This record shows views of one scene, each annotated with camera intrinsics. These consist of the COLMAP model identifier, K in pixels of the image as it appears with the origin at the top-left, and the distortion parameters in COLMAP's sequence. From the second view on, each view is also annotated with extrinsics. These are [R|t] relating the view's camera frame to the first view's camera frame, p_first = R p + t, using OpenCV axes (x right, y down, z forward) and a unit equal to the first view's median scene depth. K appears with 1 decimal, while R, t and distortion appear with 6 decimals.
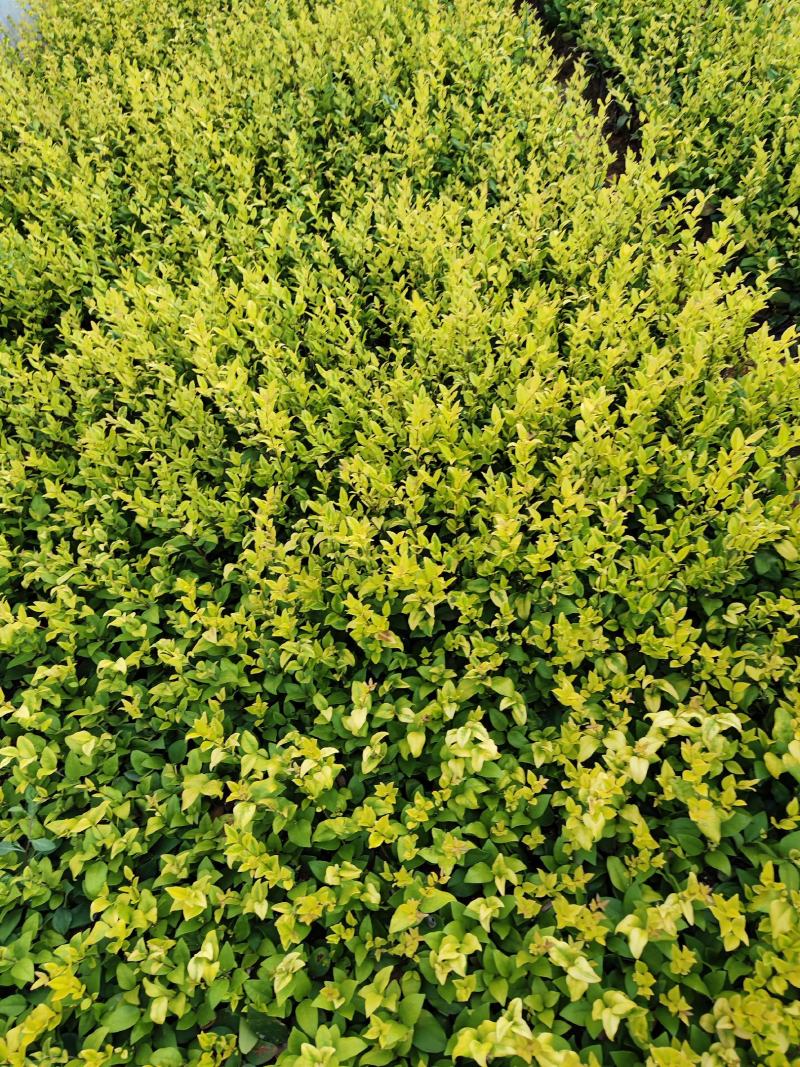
lens RADIAL K [[589.5, 0, 400.0], [0, 589.5, 533.5], [0, 0, 1]] dist [-0.000097, -0.001220]
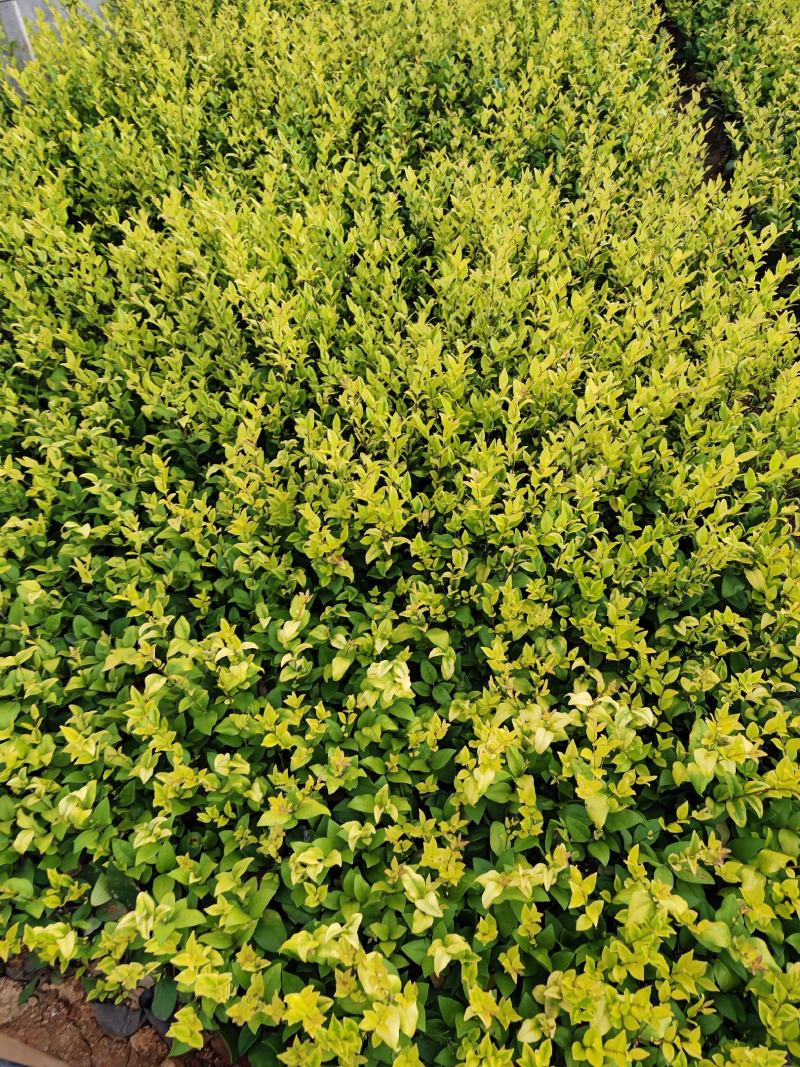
lens RADIAL K [[590.5, 0, 400.0], [0, 590.5, 533.5], [0, 0, 1]] dist [-0.000965, -0.004354]
pose [[0.969305, 0.242518, -0.040406, 0.105166], [-0.242539, 0.970131, 0.004451, 0.096032], [0.040279, 0.005486, 0.999173, -0.004815]]
